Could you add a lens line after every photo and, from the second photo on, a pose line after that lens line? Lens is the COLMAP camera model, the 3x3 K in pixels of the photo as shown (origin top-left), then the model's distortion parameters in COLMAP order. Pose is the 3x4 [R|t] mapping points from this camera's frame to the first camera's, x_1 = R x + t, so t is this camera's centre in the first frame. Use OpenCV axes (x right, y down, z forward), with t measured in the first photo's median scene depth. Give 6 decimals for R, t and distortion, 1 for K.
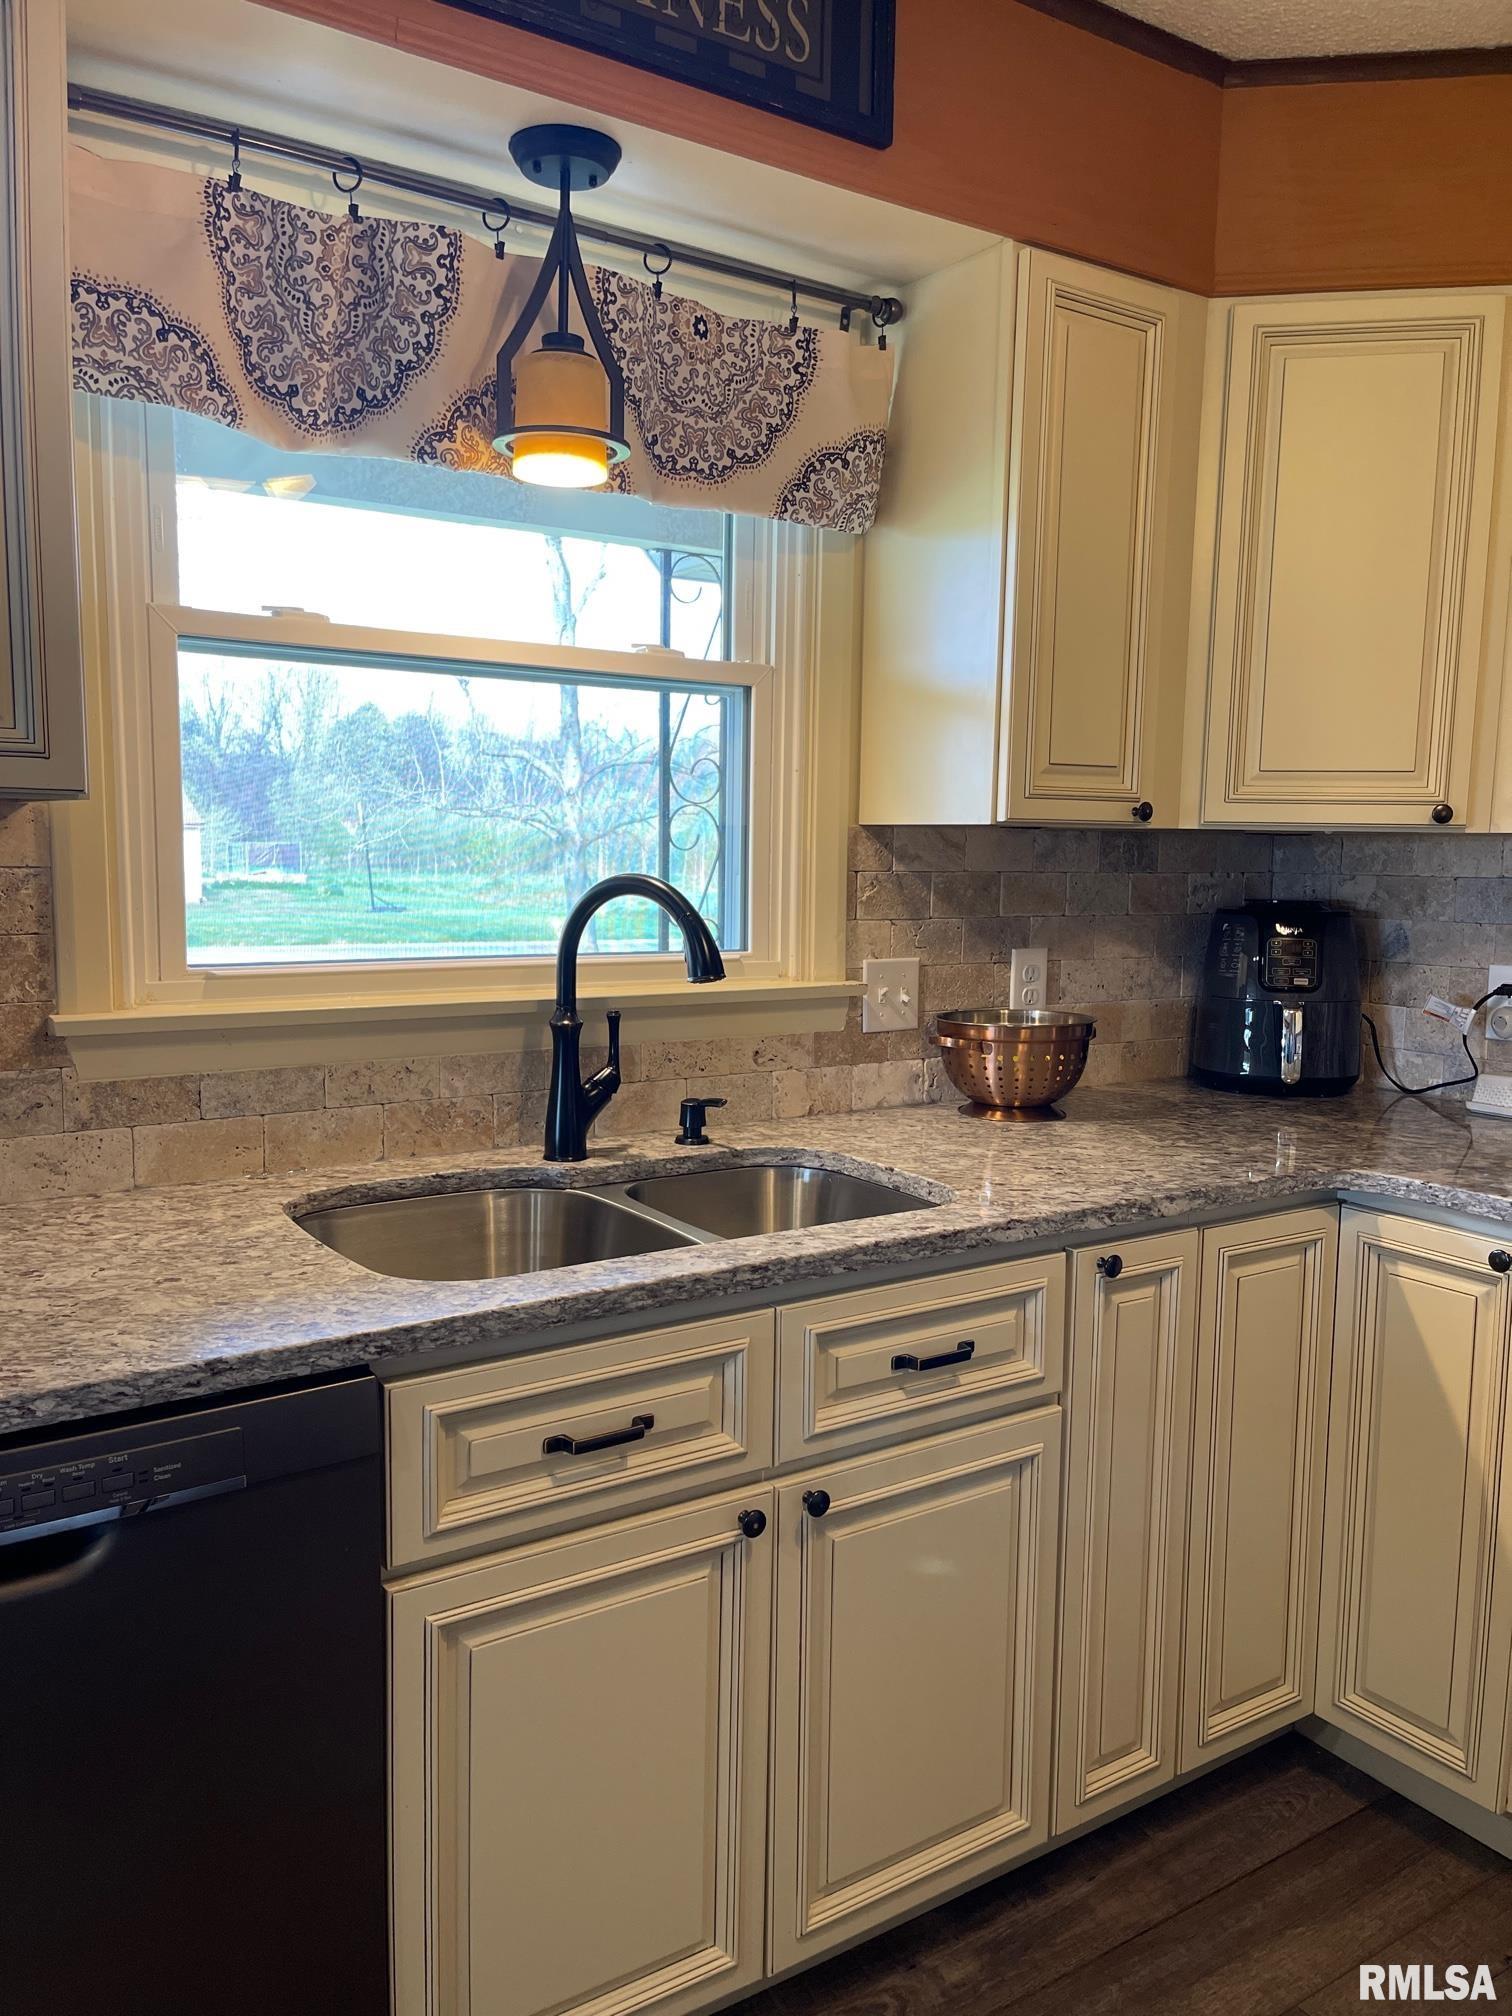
lens RADIAL K [[1537.1, 0, 766.5], [0, 1537.1, 1020.0], [0, 0, 1]] dist [0.049003, -0.002382]
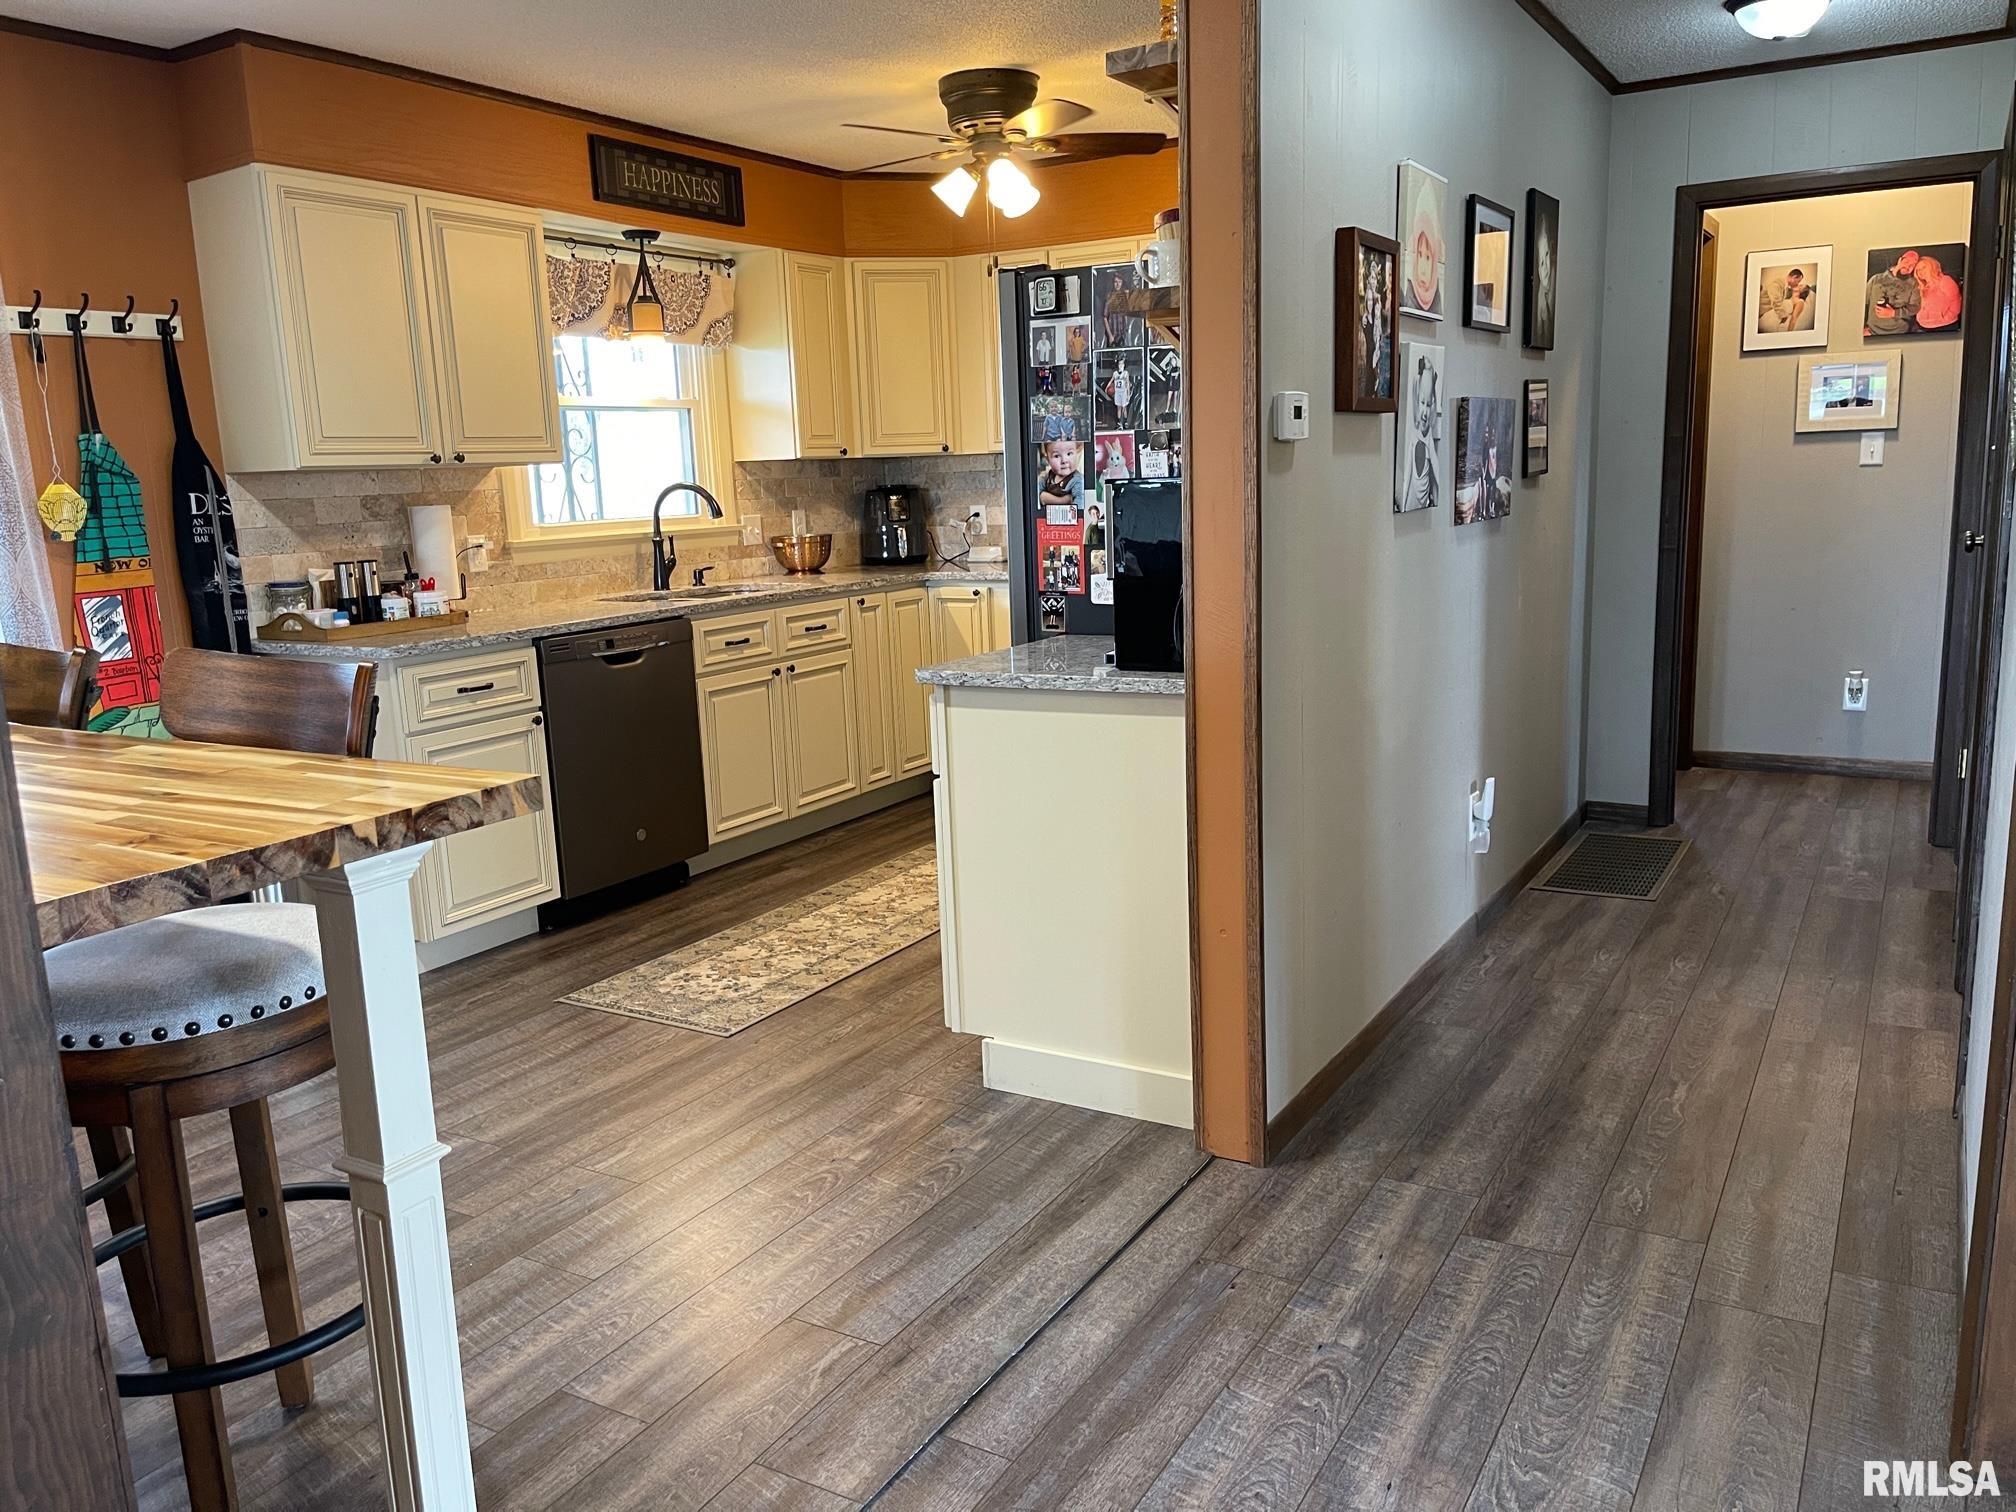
lens RADIAL K [[1537.1, 0, 1017.6], [0, 1537.1, 752.3], [0, 0, 1]] dist [0.049003, -0.002382]
pose [[0.904590, -0.126284, 0.407147, -0.641552], [0.099489, 0.991279, 0.086420, 0.181627], [-0.414510, -0.037668, 0.909265, -1.585163]]
